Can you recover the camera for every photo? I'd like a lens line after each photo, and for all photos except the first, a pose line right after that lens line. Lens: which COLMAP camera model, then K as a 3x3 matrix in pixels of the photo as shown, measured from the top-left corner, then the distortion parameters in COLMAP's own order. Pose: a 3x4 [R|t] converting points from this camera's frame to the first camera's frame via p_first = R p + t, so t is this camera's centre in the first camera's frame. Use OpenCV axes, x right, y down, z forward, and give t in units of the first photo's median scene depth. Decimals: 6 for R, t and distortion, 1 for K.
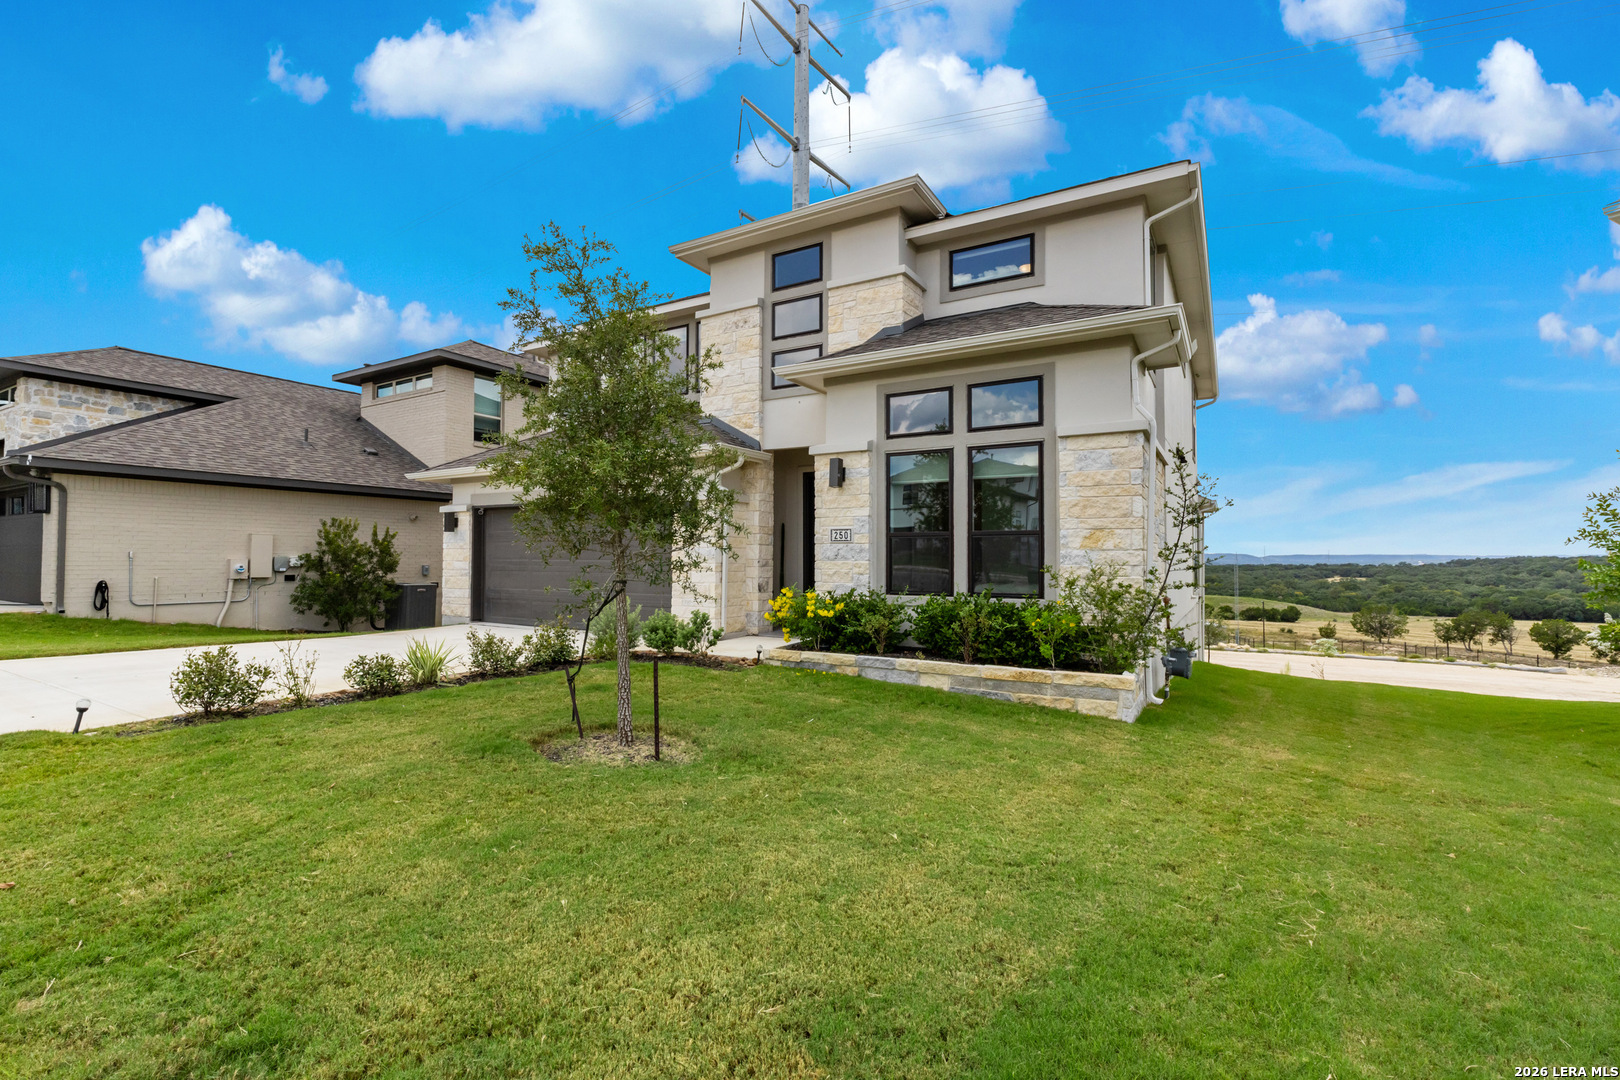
lens RADIAL K [[725.2, 0, 810.0], [0, 725.2, 540.0], [0, 0, 1]] dist [-0.002901, 0.000113]
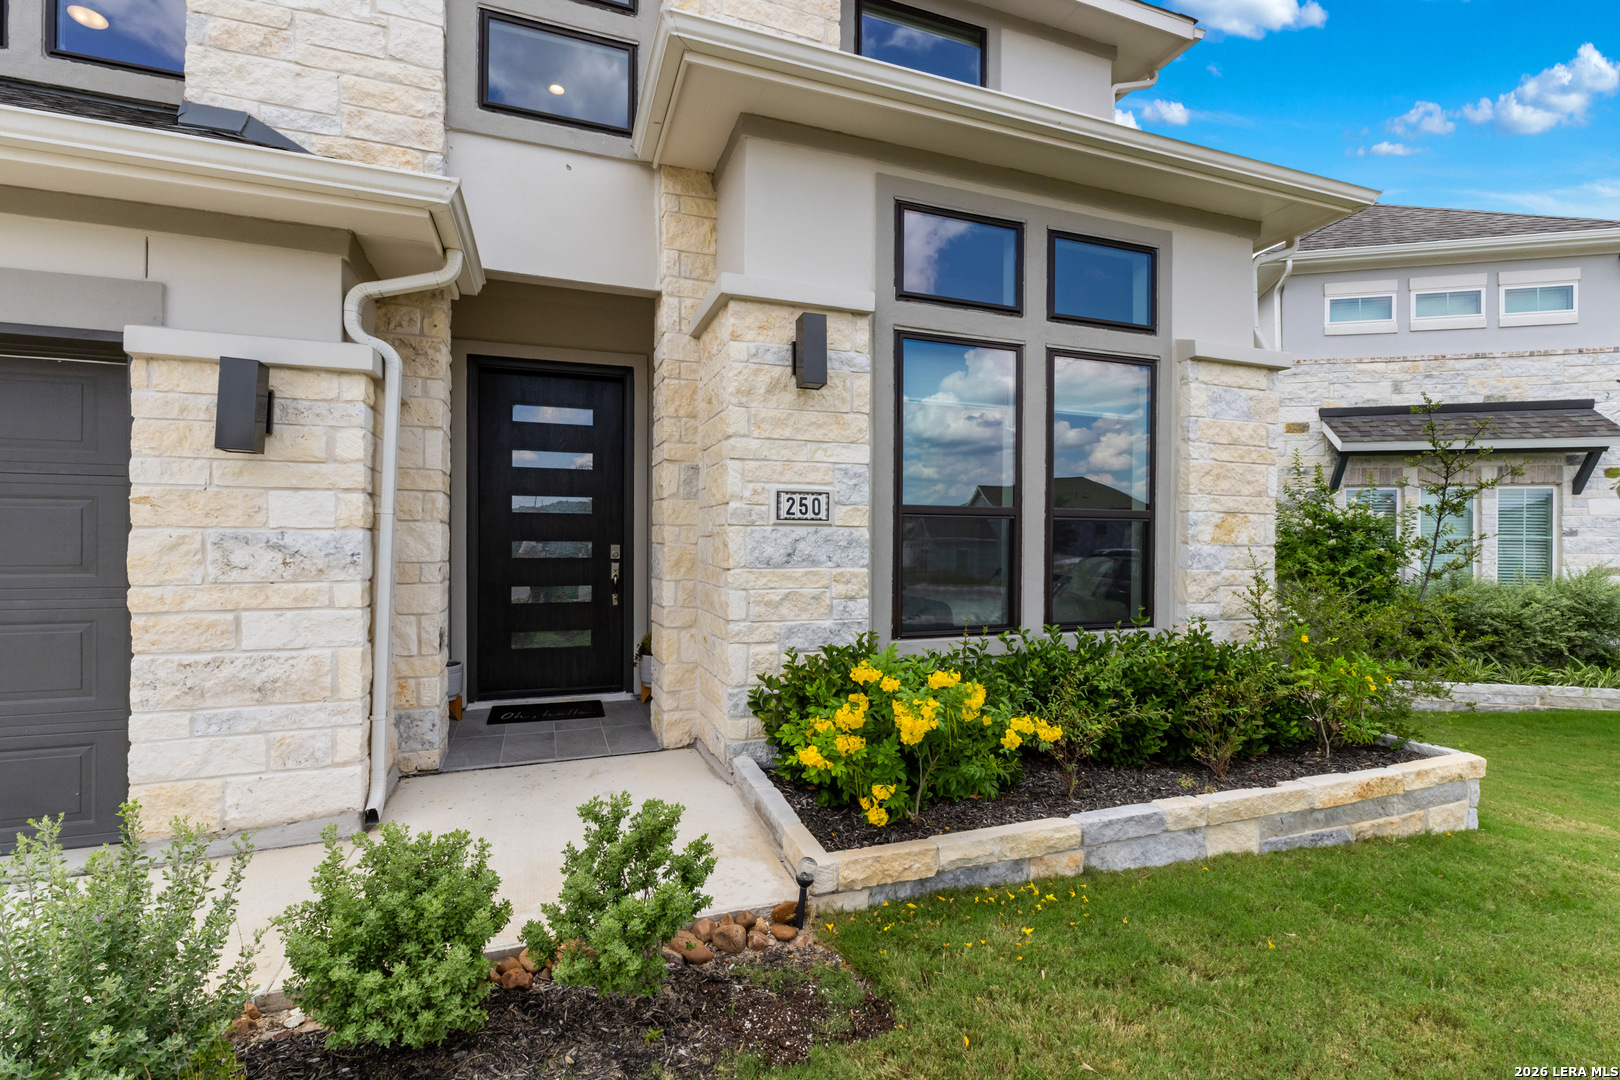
lens RADIAL K [[725.2, 0, 810.0], [0, 725.2, 540.0], [0, 0, 1]] dist [-0.002901, 0.000113]
pose [[0.630813, -0.001363, 0.775934, -0.277316], [-0.025450, 0.999424, 0.022446, 0.003291], [-0.775518, -0.033907, 0.630415, 0.736160]]
